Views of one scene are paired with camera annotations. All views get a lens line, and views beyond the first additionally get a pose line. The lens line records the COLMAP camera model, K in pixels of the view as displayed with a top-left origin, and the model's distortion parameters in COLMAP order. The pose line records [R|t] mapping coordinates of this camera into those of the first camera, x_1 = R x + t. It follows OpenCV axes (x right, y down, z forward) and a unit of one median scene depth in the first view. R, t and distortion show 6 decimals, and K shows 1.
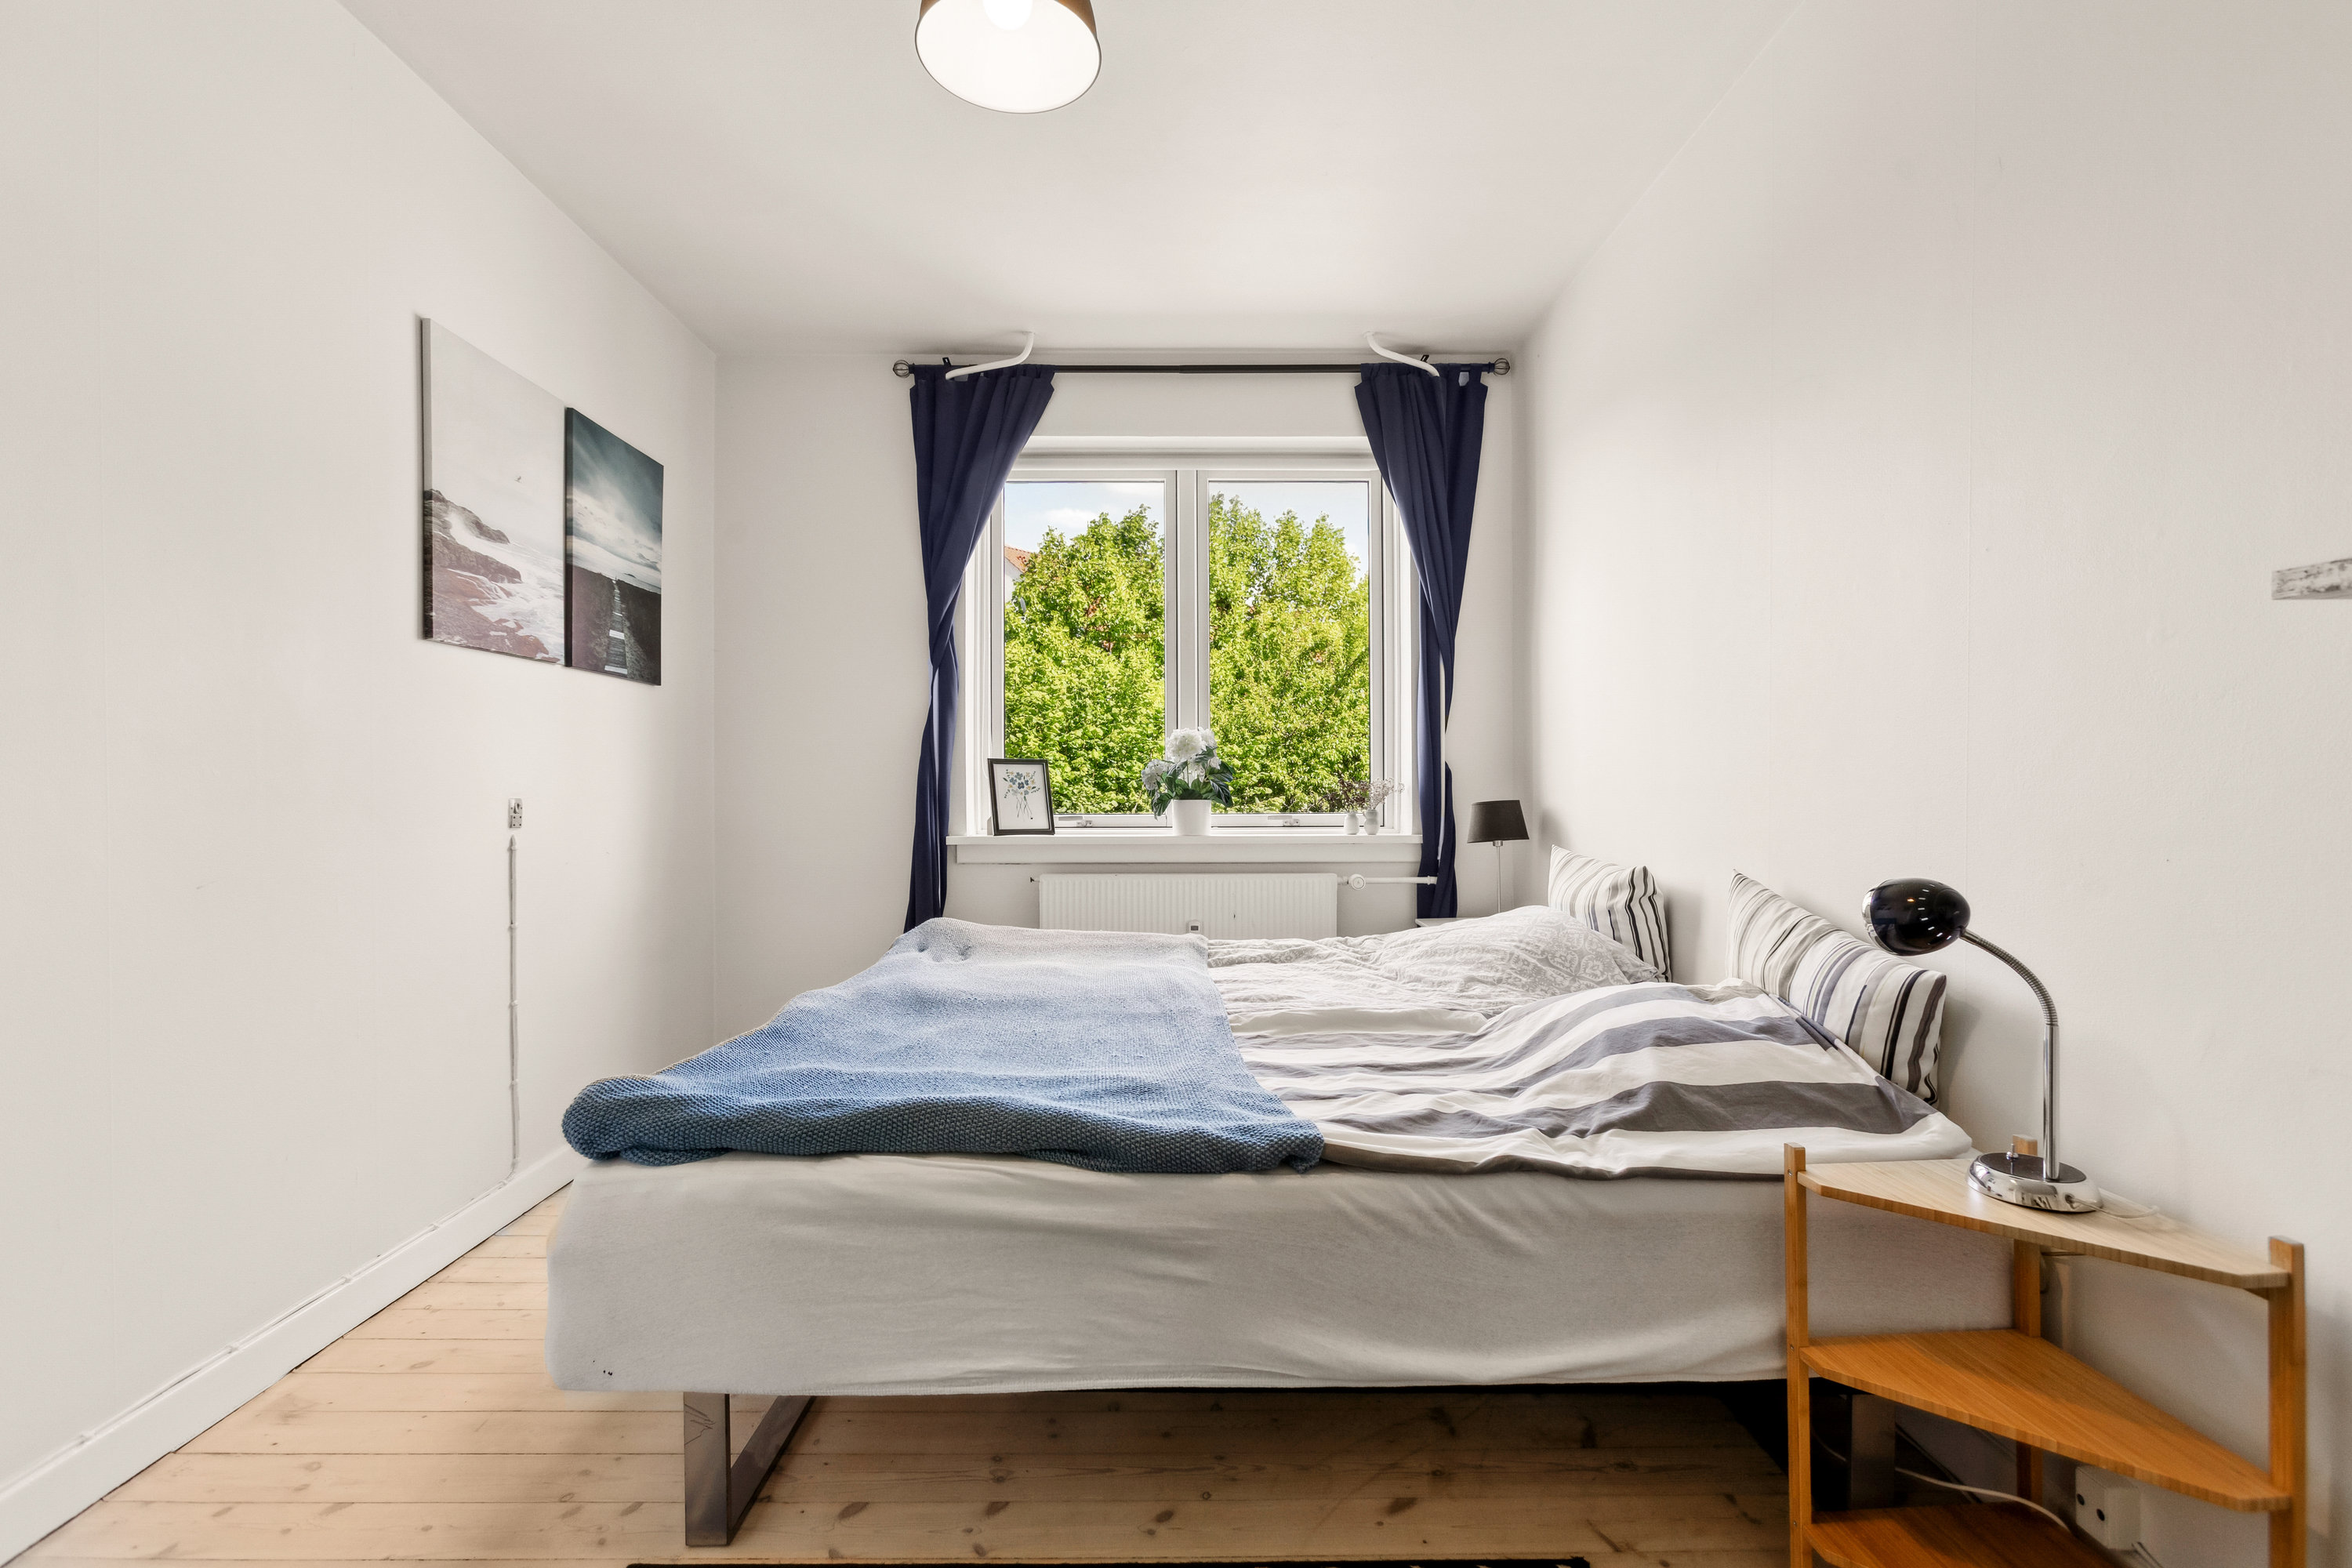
lens RADIAL K [[1065.6, 0, 1223.3], [0, 1065.6, 782.6], [0, 0, 1]] dist [-0.012933, 0.008310]
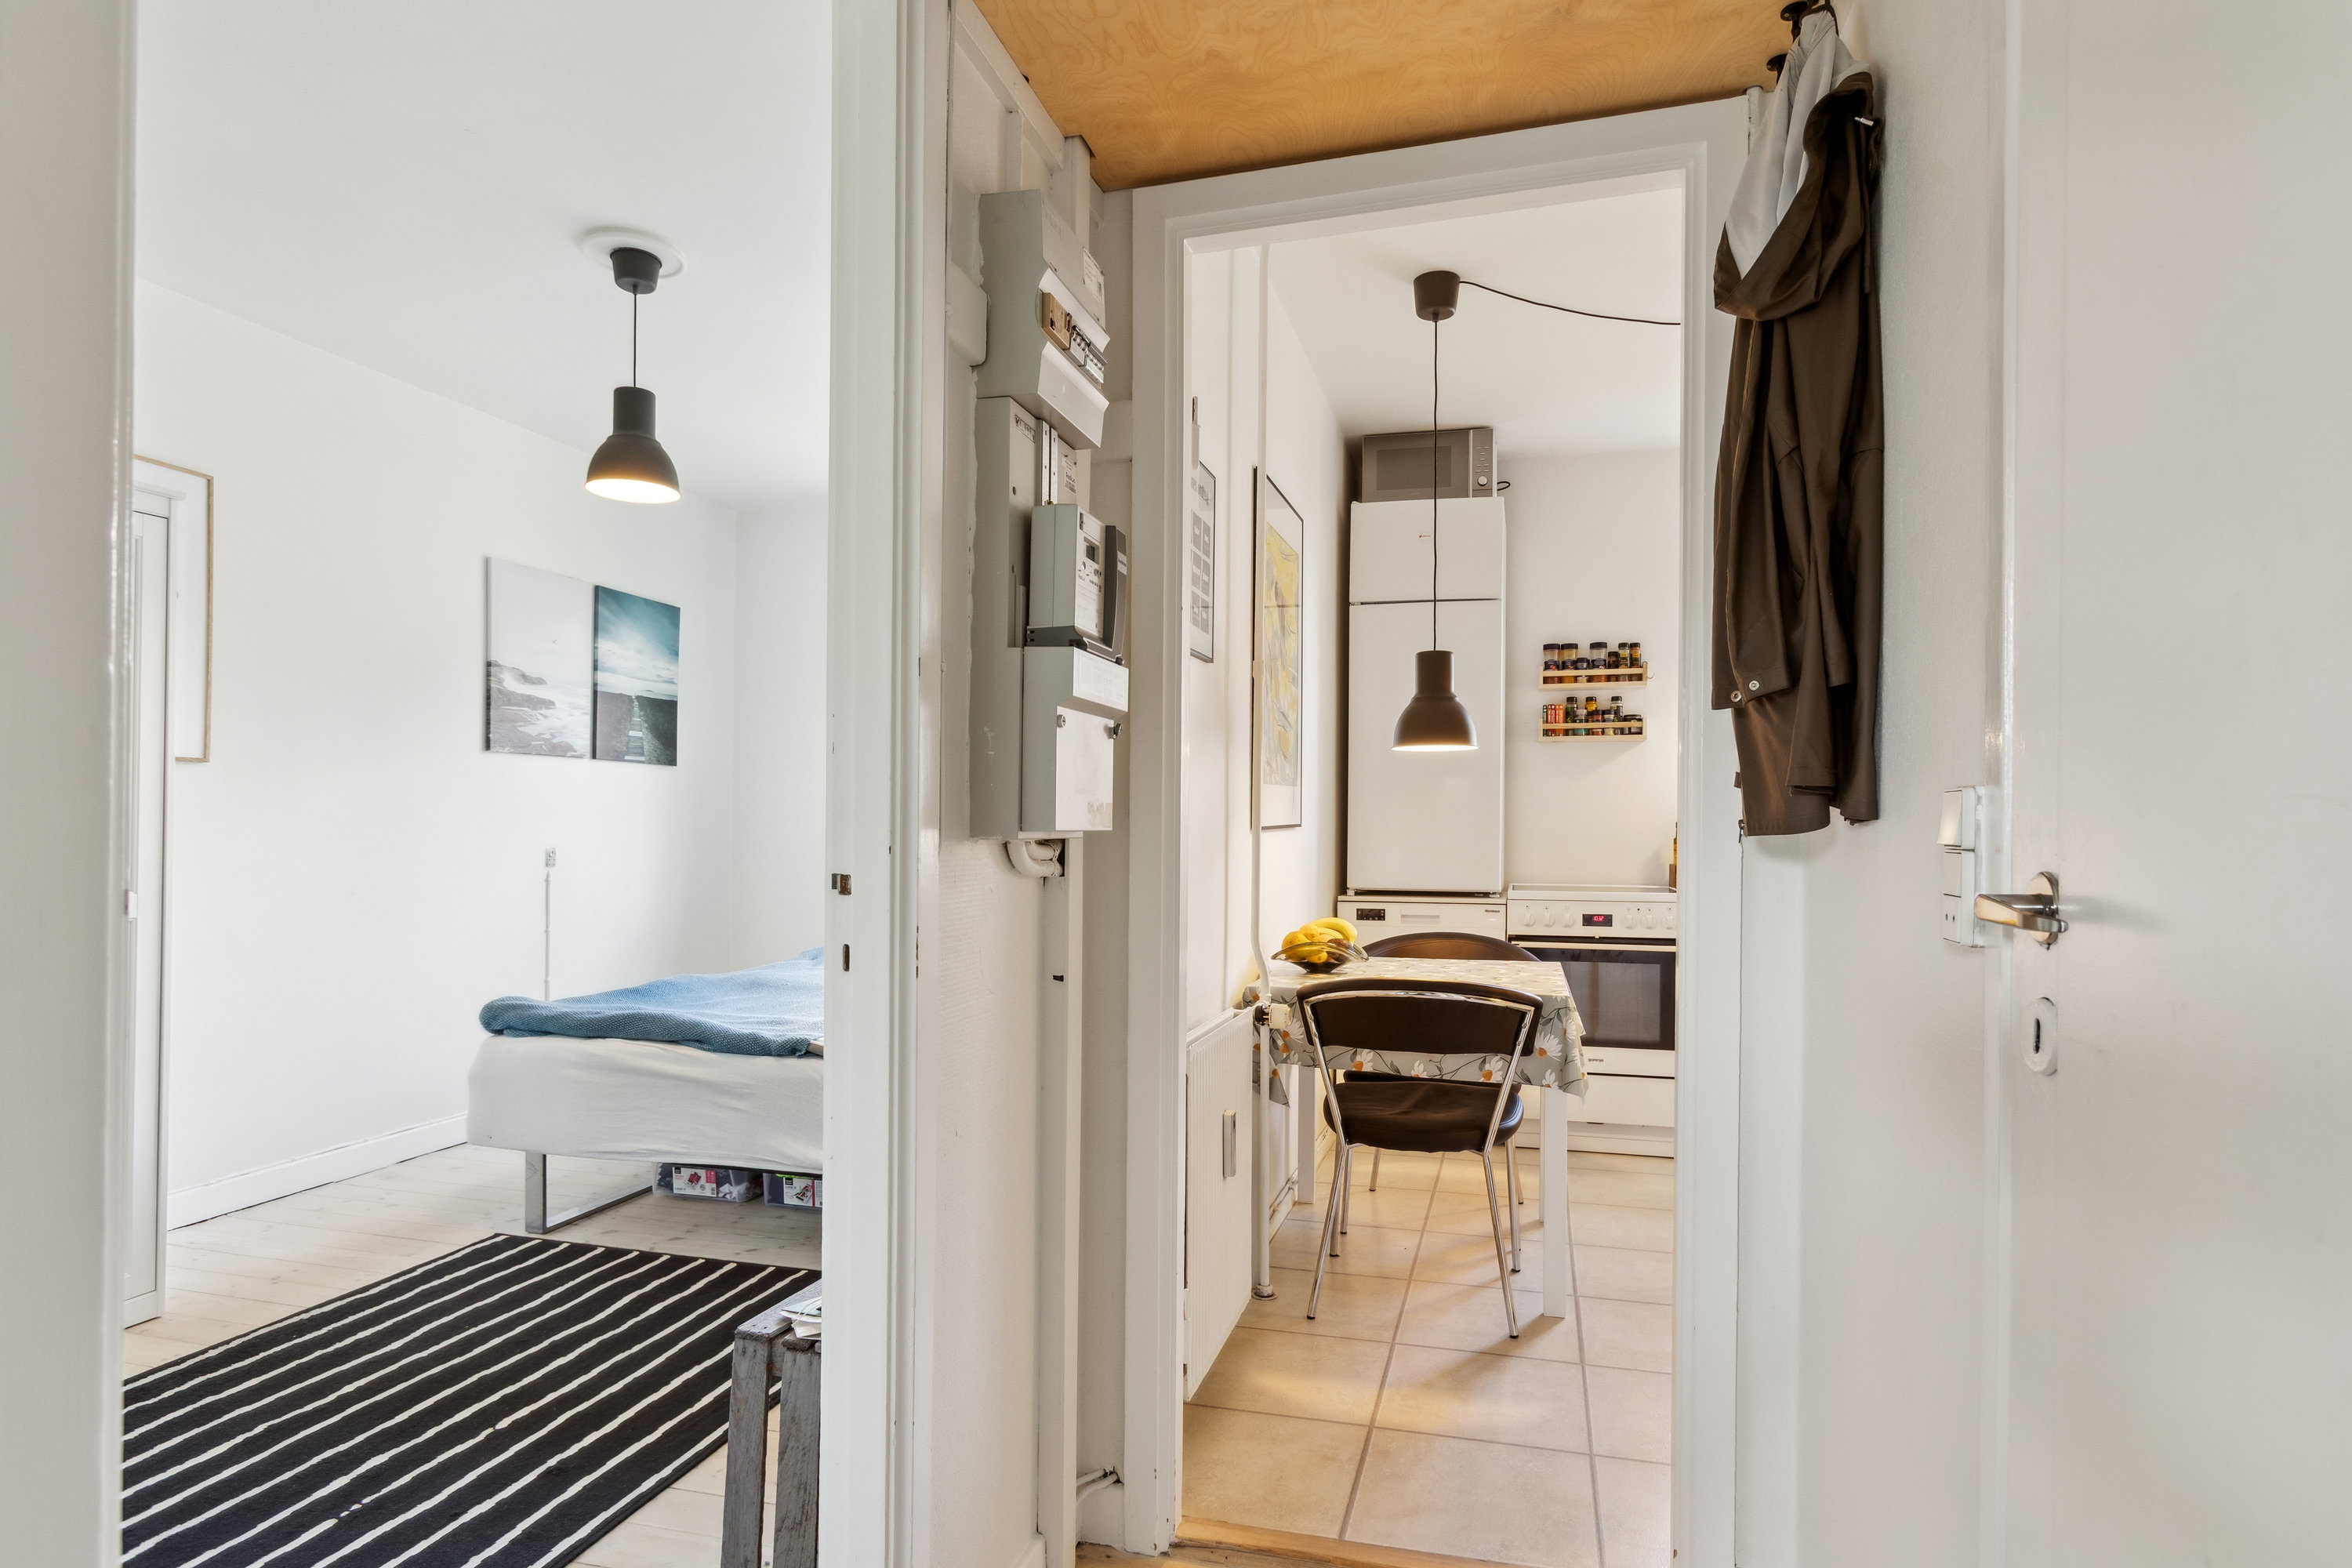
lens RADIAL K [[1270.5, 0, 1218.5], [0, 1270.5, 821.1], [0, 0, 1]] dist [-0.004416, 0.004862]
pose [[0.963931, 0.006873, -0.266064, 0.770789], [-0.008454, 0.999953, -0.004799, -0.023334], [0.266018, 0.006875, 0.963943, -0.531175]]
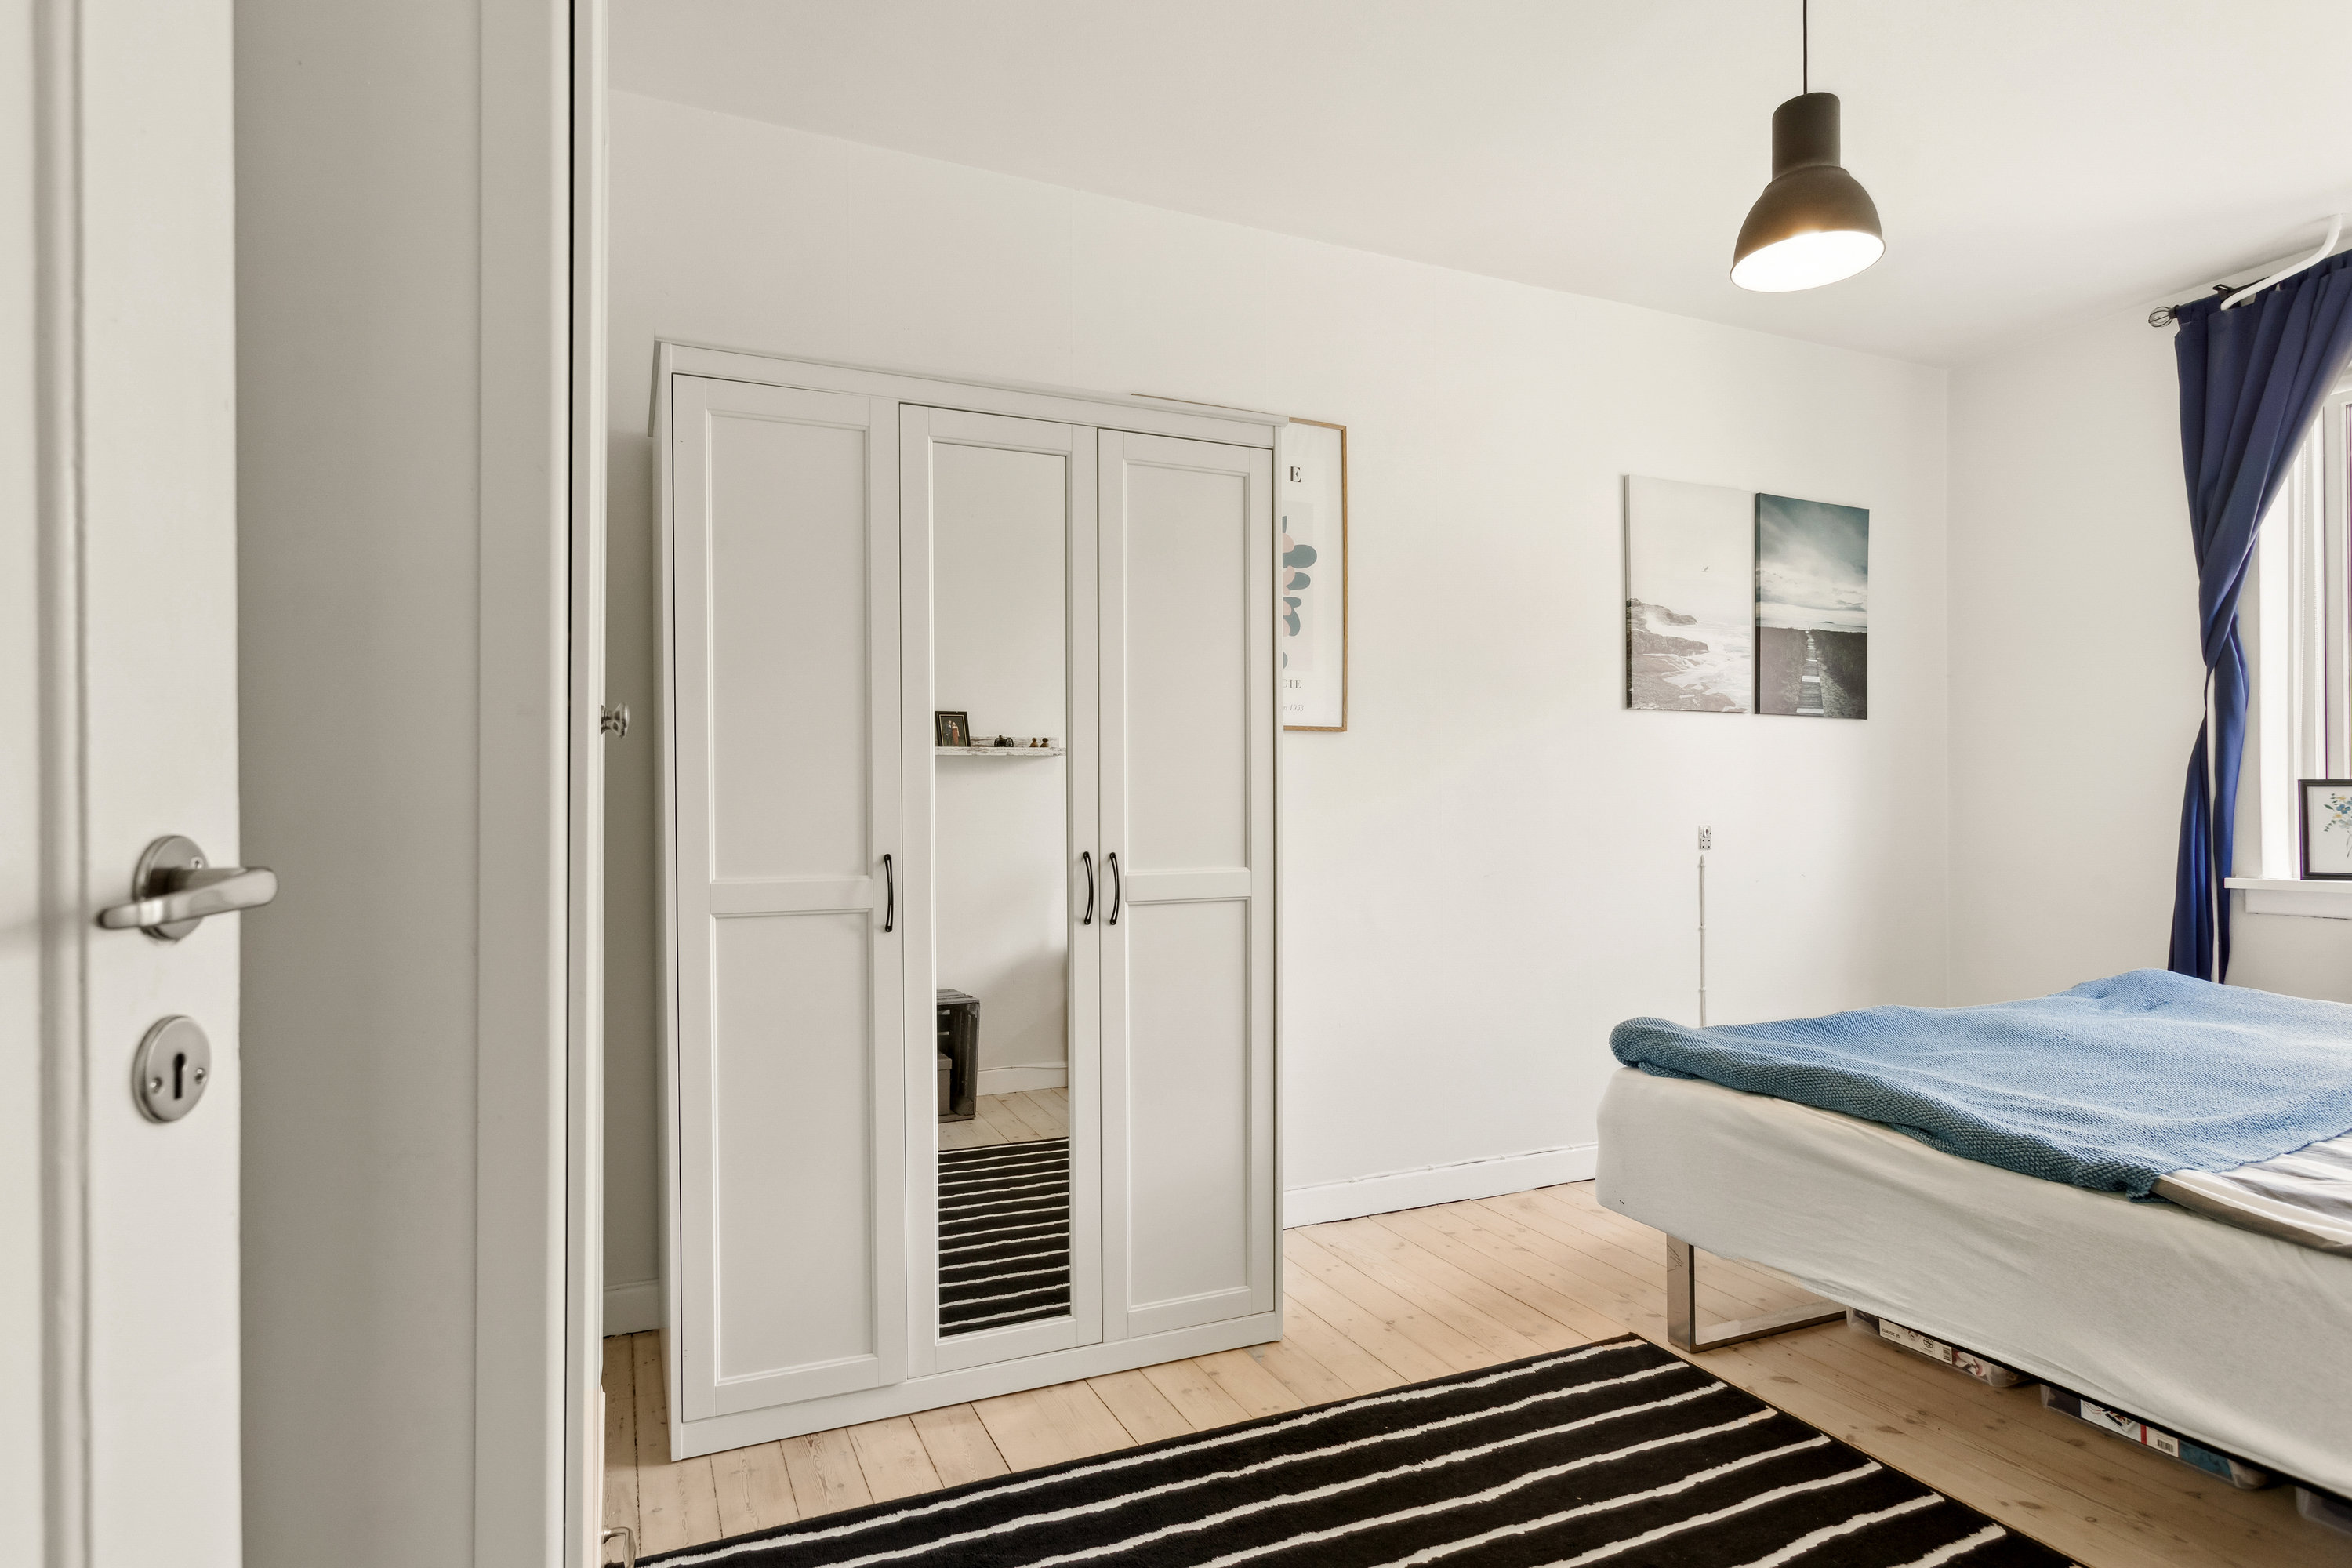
lens RADIAL K [[1270.5, 0, 1141.5], [0, 1270.5, 816.5], [0, 0, 1]] dist [-0.004416, 0.004862]
pose [[0.377956, 0.000982, -0.925823, 0.468654], [0.003653, 0.999990, 0.002552, -0.002093], [0.925817, -0.004347, 0.377948, -0.180120]]
